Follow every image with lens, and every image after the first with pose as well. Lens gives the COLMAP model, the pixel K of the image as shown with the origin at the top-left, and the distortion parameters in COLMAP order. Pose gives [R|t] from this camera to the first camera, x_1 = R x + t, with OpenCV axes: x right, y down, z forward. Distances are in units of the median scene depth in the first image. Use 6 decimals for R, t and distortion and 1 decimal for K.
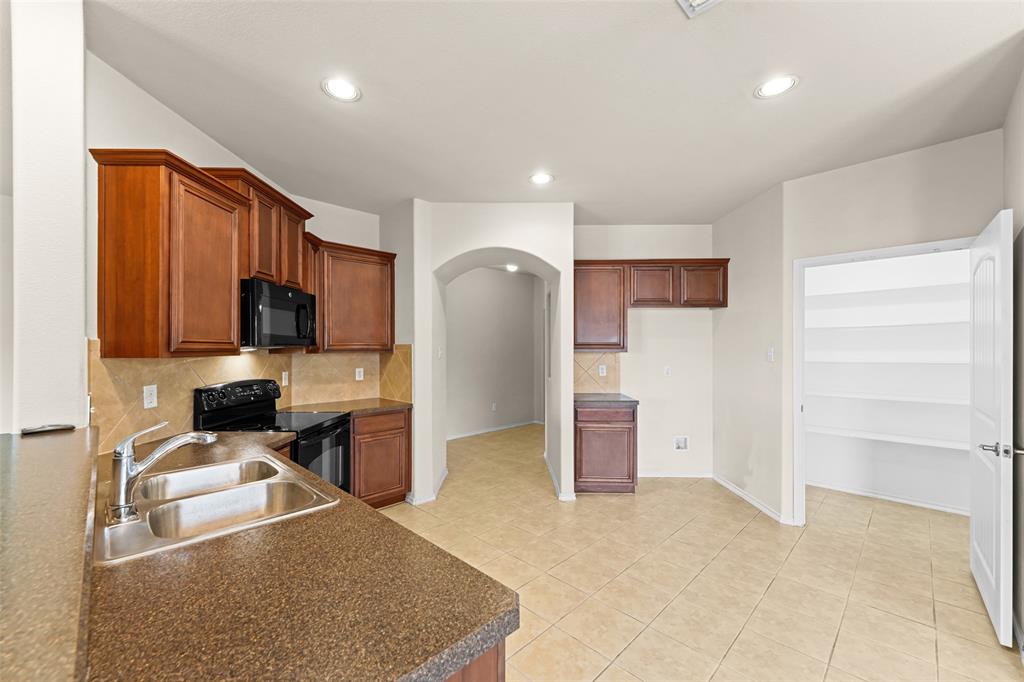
lens RADIAL K [[405.1, 0, 505.0], [0, 405.1, 345.9], [0, 0, 1]] dist [0.012259, -0.004705]
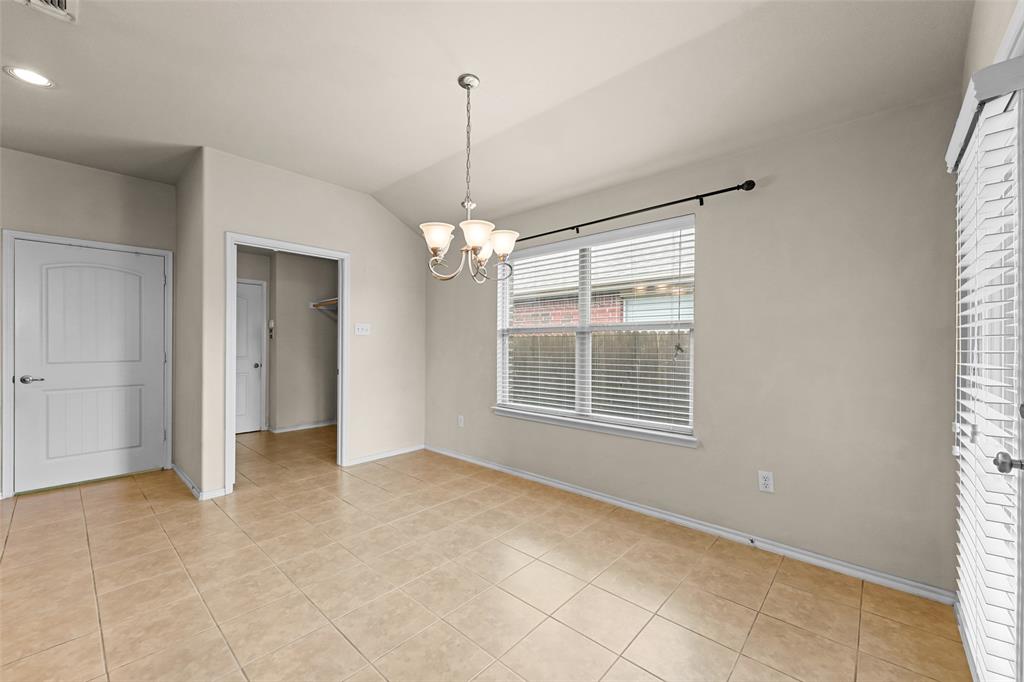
lens RADIAL K [[405.1, 0, 505.0], [0, 405.1, 345.9], [0, 0, 1]] dist [0.012259, -0.004705]
pose [[-0.057176, -0.005983, 0.998346, -0.321828], [-0.003431, 0.999977, 0.005796, 0.055134], [-0.998358, -0.003094, -0.057196, -0.145719]]
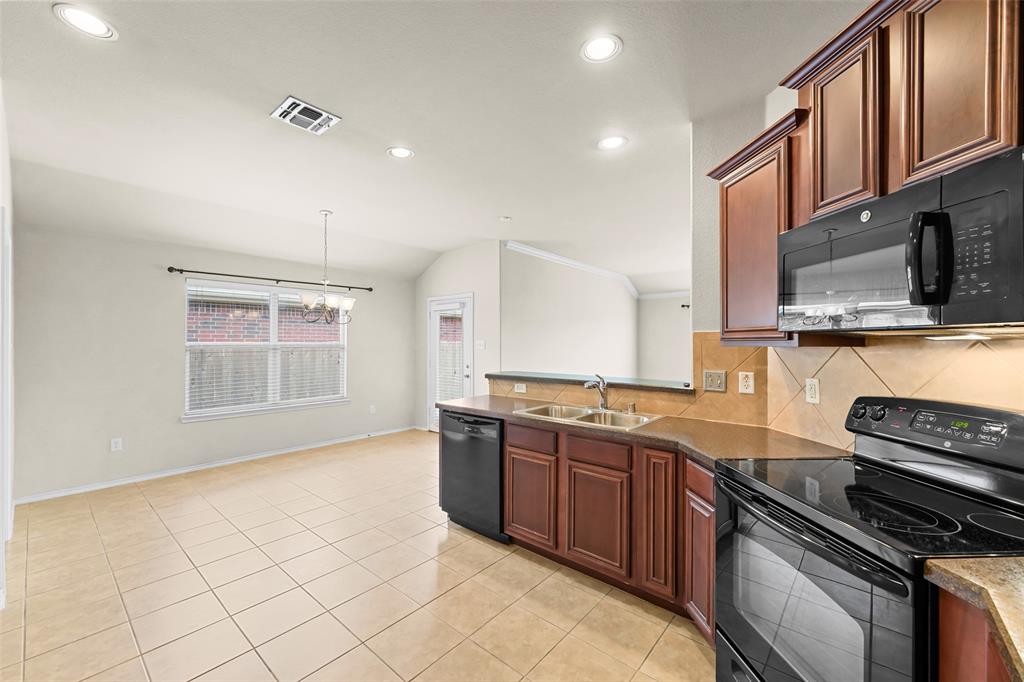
lens RADIAL K [[409.3, 0, 509.2], [0, 409.3, 342.9], [0, 0, 1]] dist [0.001633, -0.000103]
pose [[-0.995571, 0.000571, -0.094013, -0.070067], [0.000803, 0.999997, -0.002430, 0.011795], [0.094012, -0.002495, -0.995568, 1.138089]]
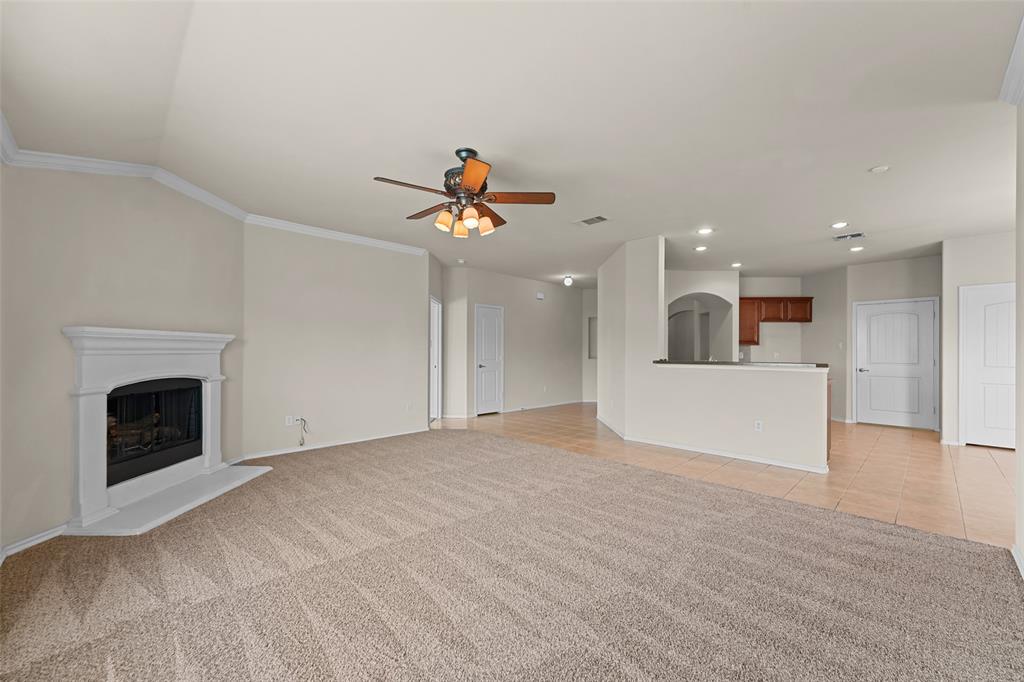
lens RADIAL K [[401.8, 0, 508.7], [0, 401.8, 343.0], [0, 0, 1]] dist [0.011512, -0.004290]
pose [[0.999945, 0.006230, -0.008440, -1.036891], [-0.006367, 0.999847, -0.016281, 0.052050], [0.008337, 0.016334, 0.999832, -1.099815]]
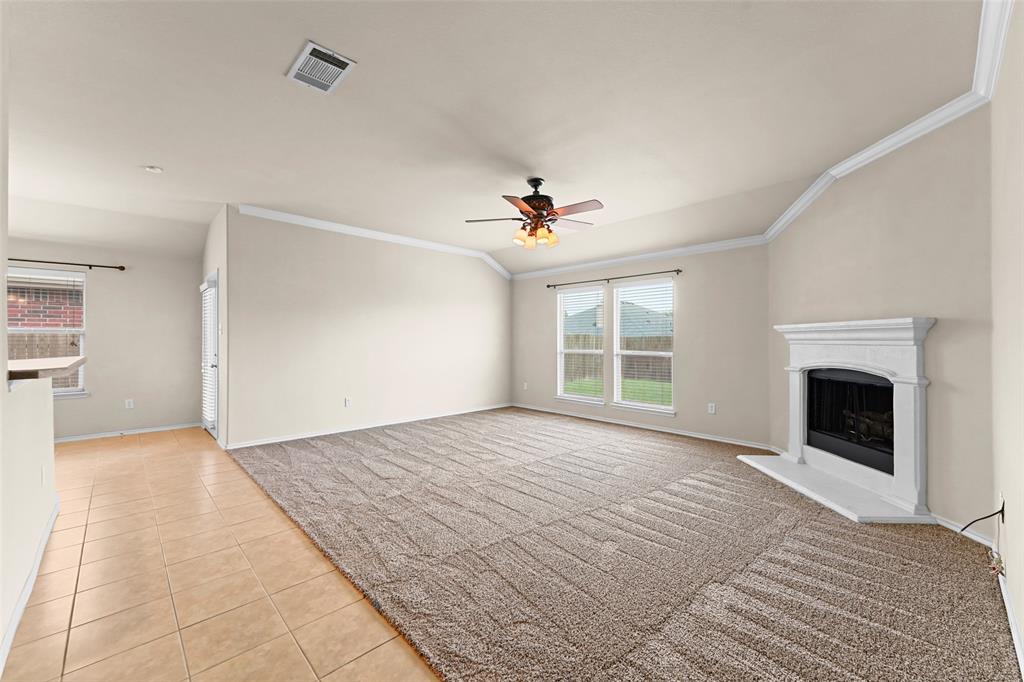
lens RADIAL K [[408.1, 0, 507.8], [0, 408.1, 337.4], [0, 0, 1]] dist [0.002258, 0.000061]
pose [[-0.999933, 0.004156, 0.010842, -1.083708], [0.004091, 0.999974, -0.005985, 0.054734], [-0.010866, -0.005940, -0.999923, 0.881181]]
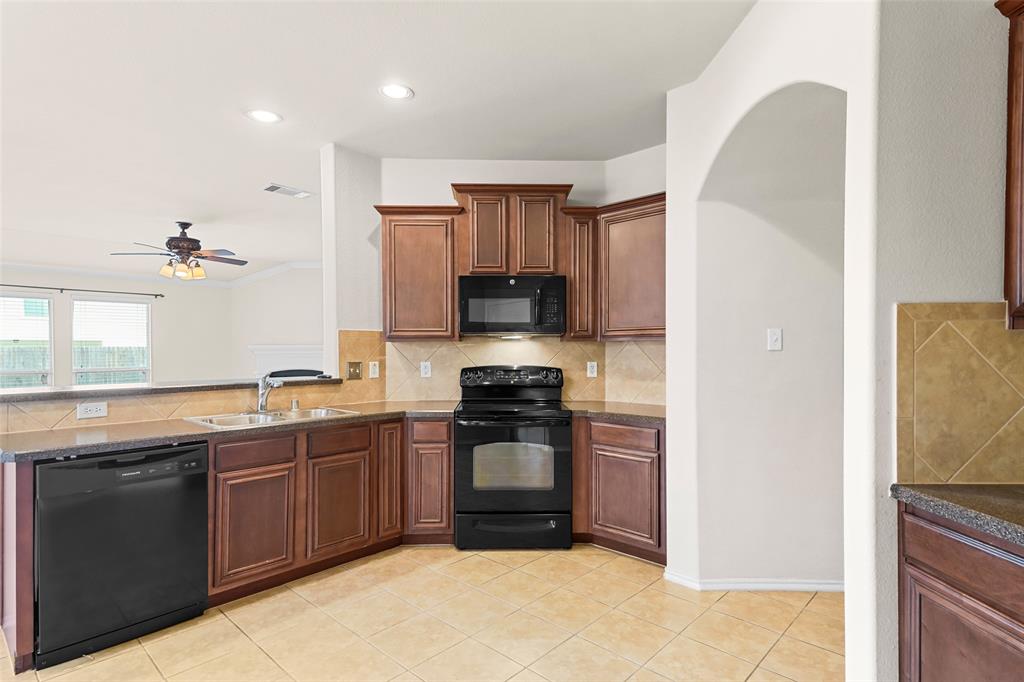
lens RADIAL K [[525.2, 0, 510.7], [0, 525.2, 352.2], [0, 0, 1]] dist [0.038877, -0.000435]
pose [[0.044812, 0.010438, -0.998941, 0.624184], [0.006581, 0.999921, 0.010744, 0.027540], [0.998974, -0.007055, 0.044739, 0.752198]]
